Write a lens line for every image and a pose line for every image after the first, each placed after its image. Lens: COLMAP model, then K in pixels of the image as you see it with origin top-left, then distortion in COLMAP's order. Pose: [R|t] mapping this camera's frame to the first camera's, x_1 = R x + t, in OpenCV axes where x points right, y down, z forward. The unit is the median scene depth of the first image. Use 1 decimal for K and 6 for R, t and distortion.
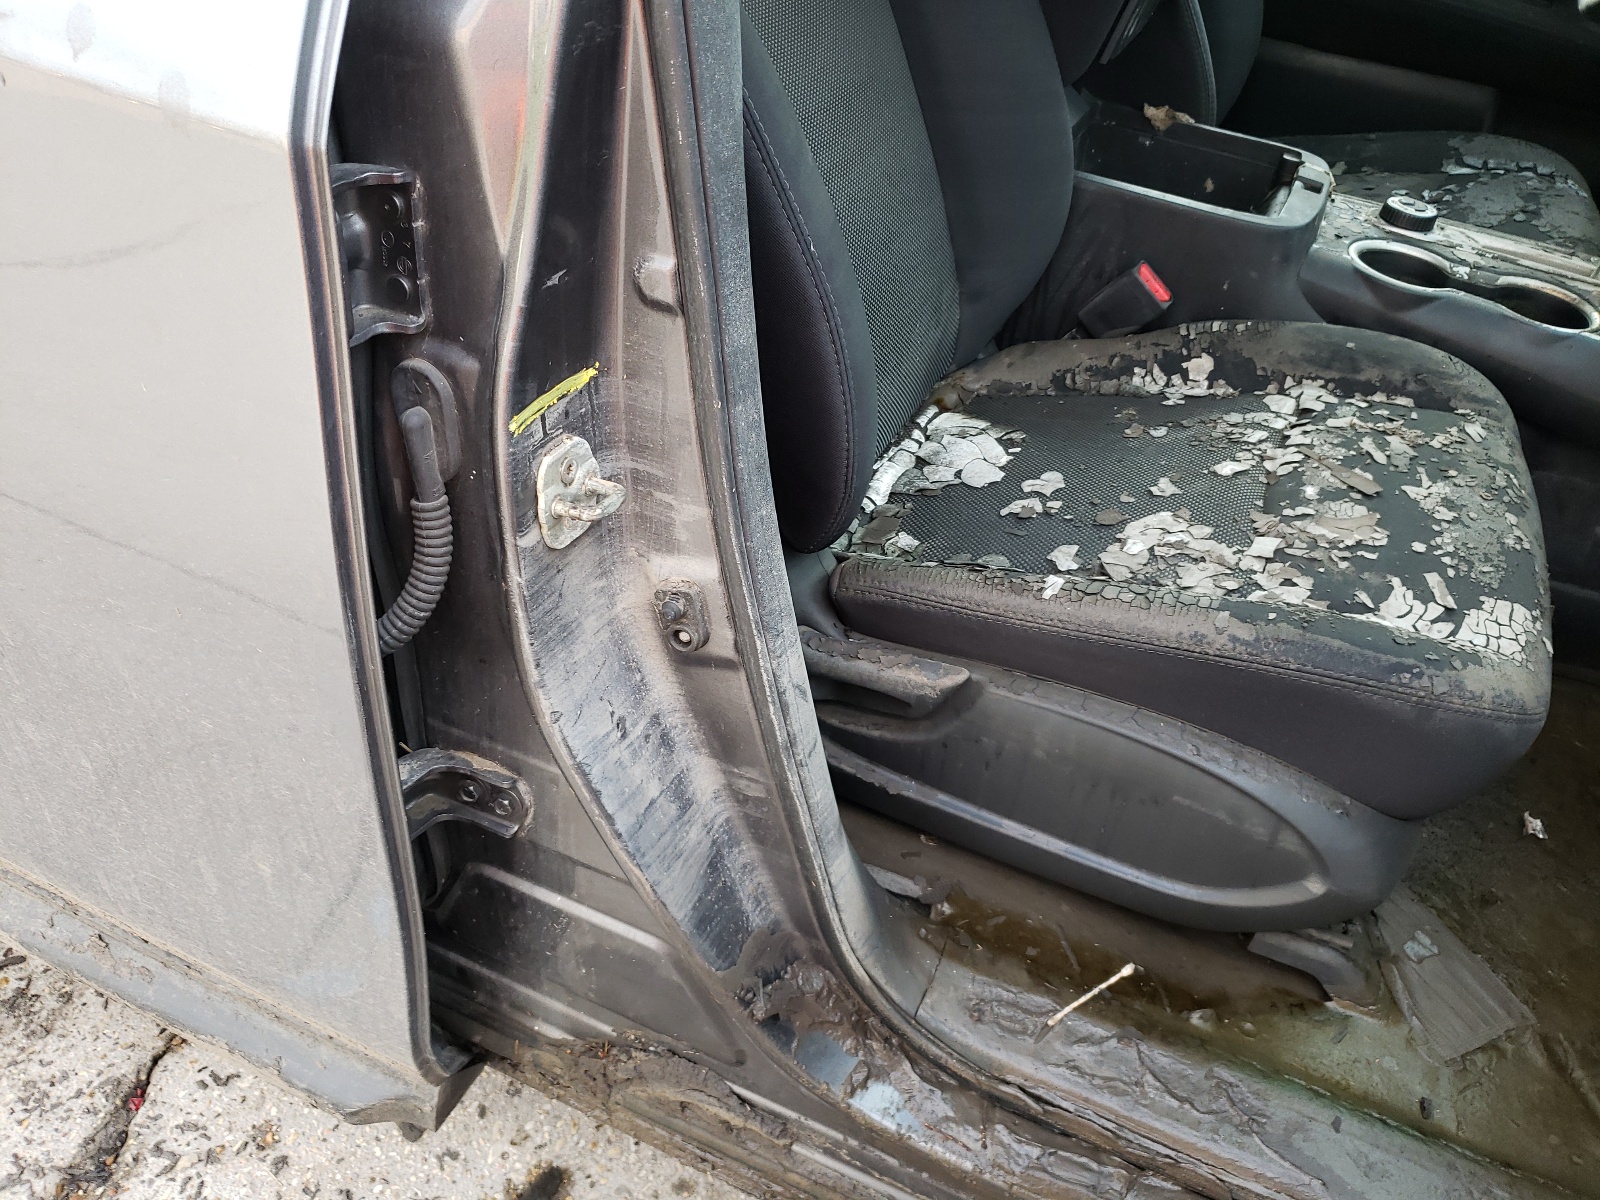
lens RADIAL K [[1236.1, 0, 800.0], [0, 1236.1, 600.0], [0, 0, 1]] dist [-0.191389, 0.250832]
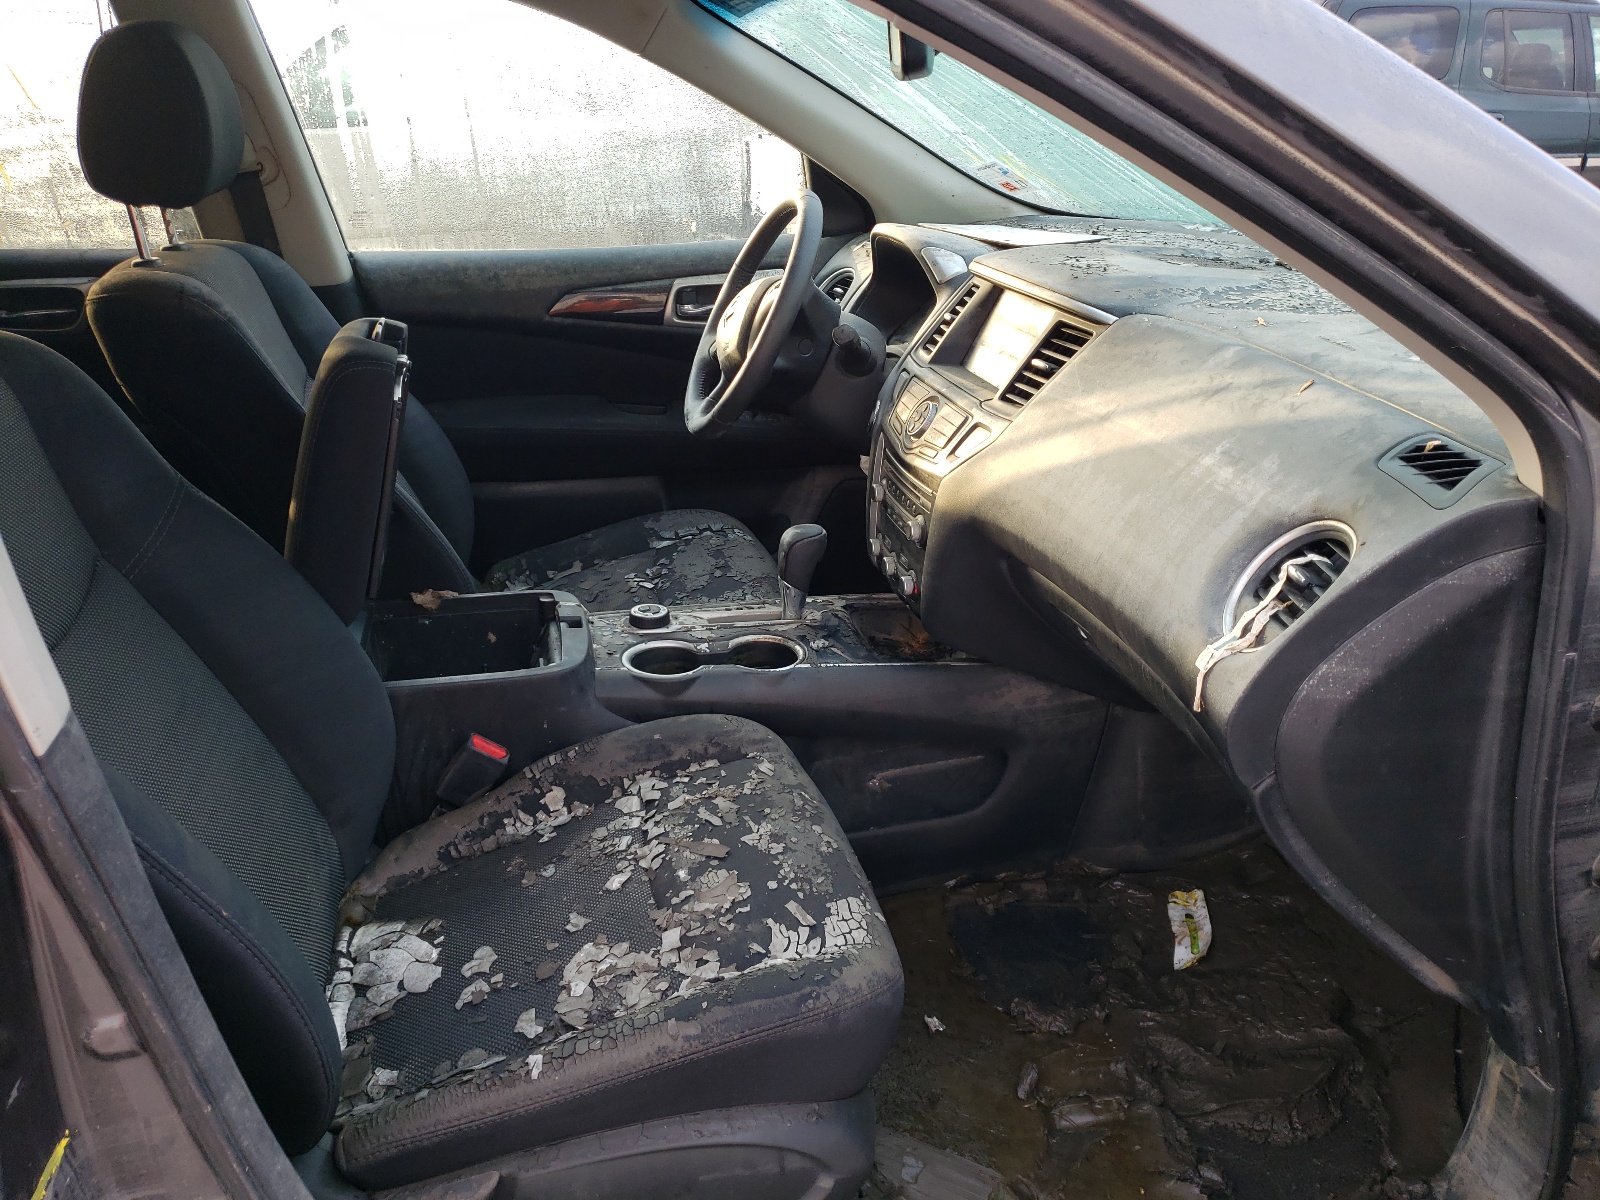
lens RADIAL K [[1247.1, 0, 800.0], [0, 1247.1, 600.0], [0, 0, 1]] dist [0.038717, -0.000592]
pose [[0.784458, -0.348045, 0.513314, -0.056925], [0.446224, 0.891567, -0.077414, -0.181874], [-0.430710, 0.289781, 0.854702, -0.264475]]
